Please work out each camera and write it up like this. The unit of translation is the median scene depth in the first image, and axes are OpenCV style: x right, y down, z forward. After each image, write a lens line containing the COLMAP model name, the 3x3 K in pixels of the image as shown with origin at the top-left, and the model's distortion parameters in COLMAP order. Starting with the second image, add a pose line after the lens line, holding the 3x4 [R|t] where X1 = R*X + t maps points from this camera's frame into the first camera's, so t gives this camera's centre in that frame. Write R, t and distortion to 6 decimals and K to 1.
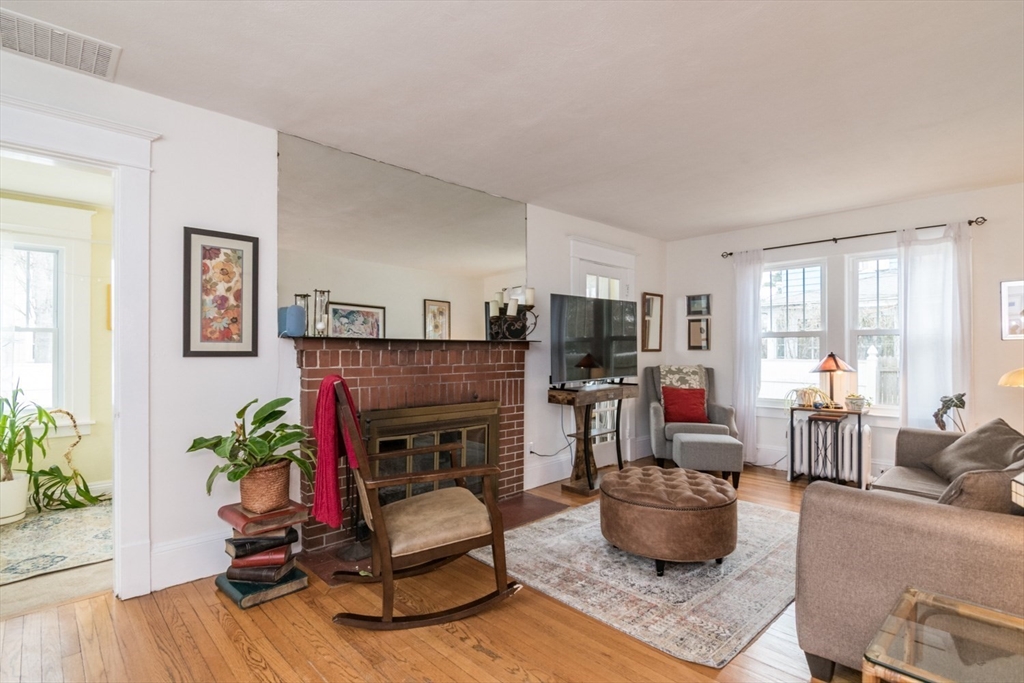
lens RADIAL K [[512.1, 0, 501.6], [0, 512.1, 346.1], [0, 0, 1]] dist [-0.003111, -0.006098]
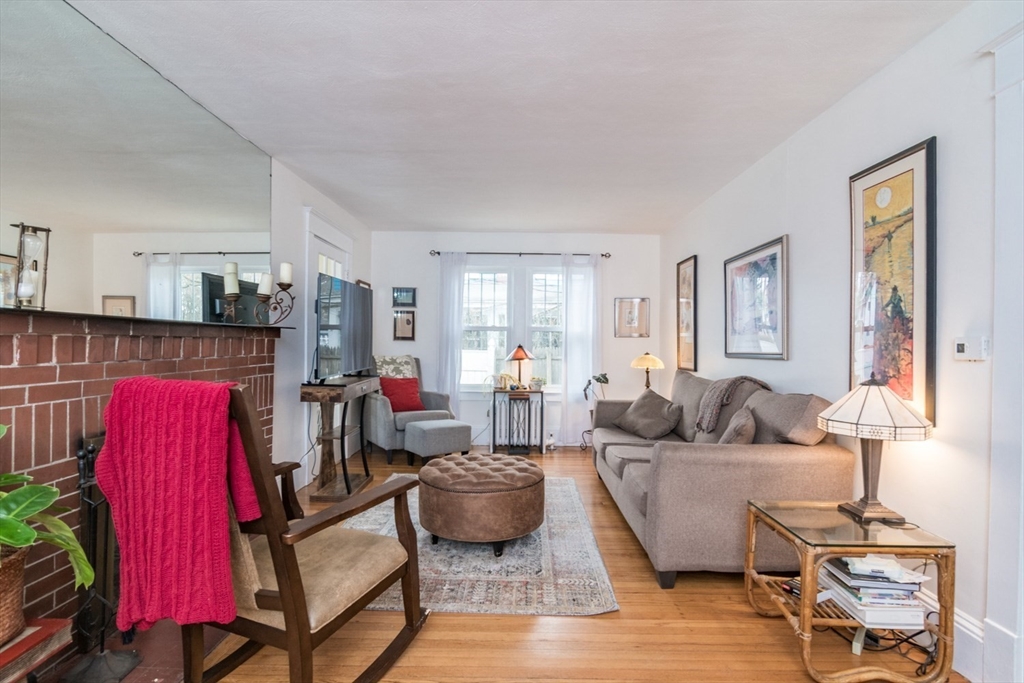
lens RADIAL K [[512.1, 0, 517.3], [0, 512.1, 340.5], [0, 0, 1]] dist [-0.003111, -0.006098]
pose [[0.674640, 0.013212, 0.738029, -0.322026], [-0.020022, 0.999799, 0.000405, 0.003156], [-0.737875, -0.015050, 0.674769, 0.193022]]
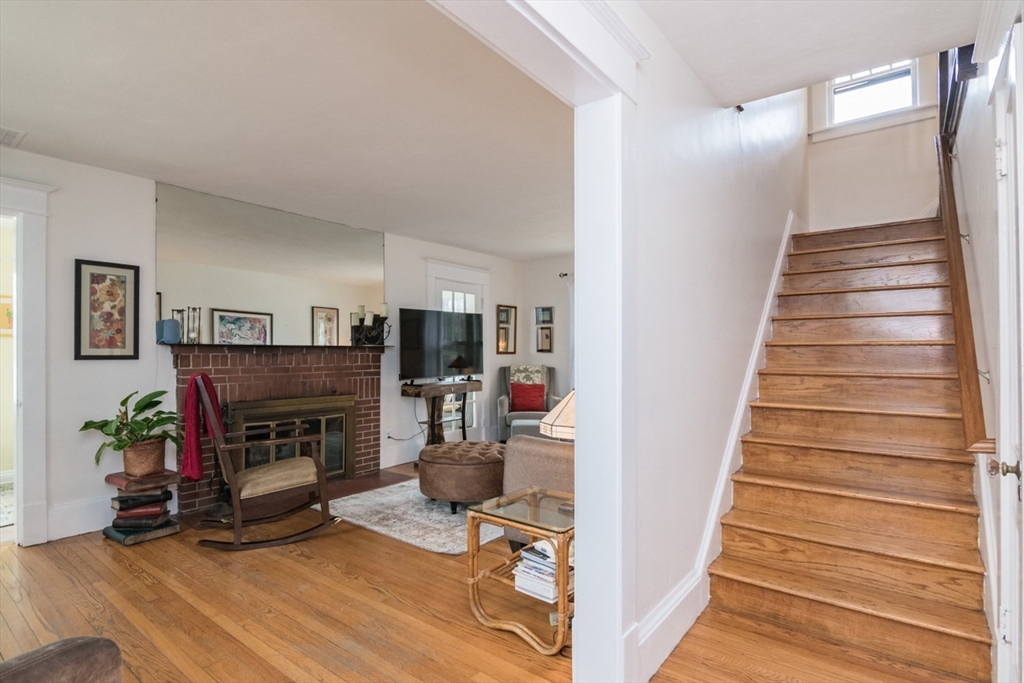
lens RADIAL K [[512.1, 0, 505.3], [0, 512.1, 348.8], [0, 0, 1]] dist [-0.003111, -0.006098]
pose [[0.986202, -0.001646, 0.165540, 0.151120], [0.001612, 0.999999, 0.000340, -0.003572], [-0.165540, -0.000069, 0.986203, -0.286980]]
